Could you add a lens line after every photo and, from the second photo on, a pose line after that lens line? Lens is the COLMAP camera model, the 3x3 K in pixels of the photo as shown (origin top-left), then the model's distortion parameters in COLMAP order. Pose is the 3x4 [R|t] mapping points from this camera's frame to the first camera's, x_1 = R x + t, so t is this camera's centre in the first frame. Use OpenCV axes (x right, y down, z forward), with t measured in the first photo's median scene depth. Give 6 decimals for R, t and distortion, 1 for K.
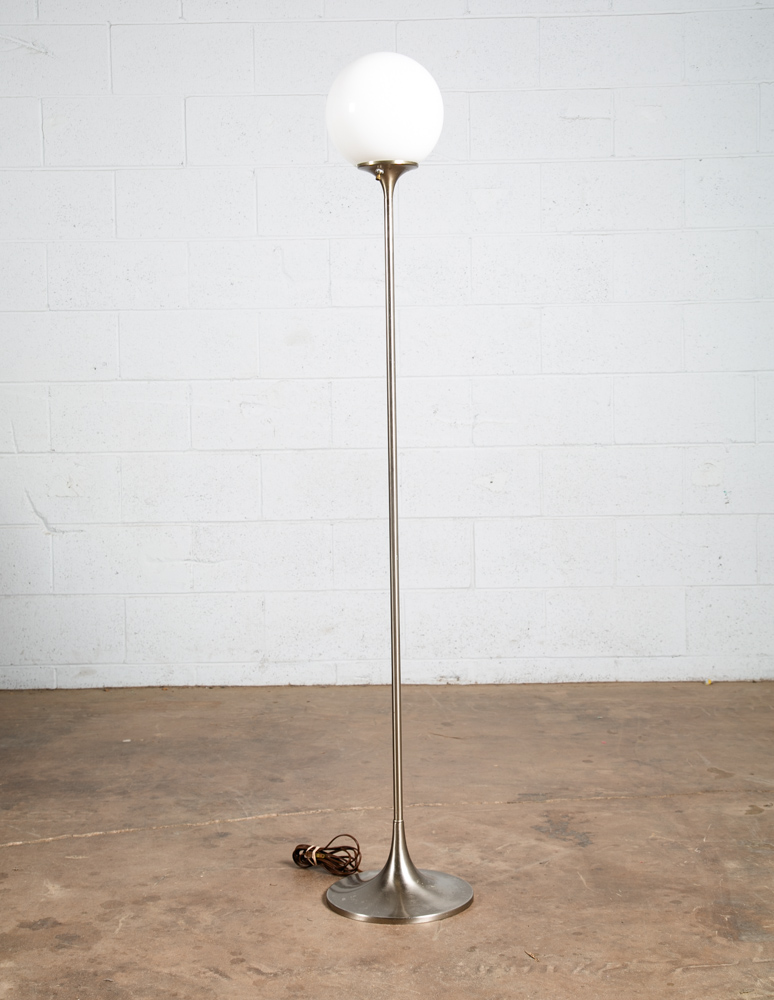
lens RADIAL K [[1512.7, 0, 383.6], [0, 1512.7, 446.9], [0, 0, 1]] dist [0.124868, 0.000000]
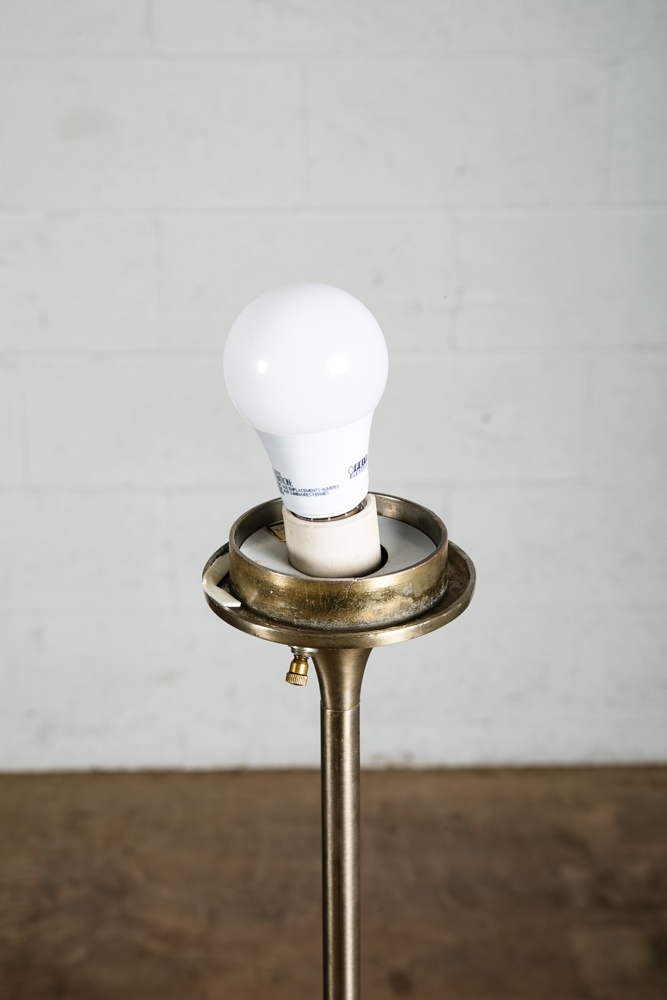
lens RADIAL K [[1818.1, 0, 327.4], [0, 1818.1, 516.6], [0, 0, 1]] dist [0.219617, 0.000000]
pose [[0.999157, -0.006160, 0.040585, -0.007039], [-0.009290, 0.929091, 0.369734, -0.205522], [-0.039985, -0.369800, 0.928251, 0.527276]]
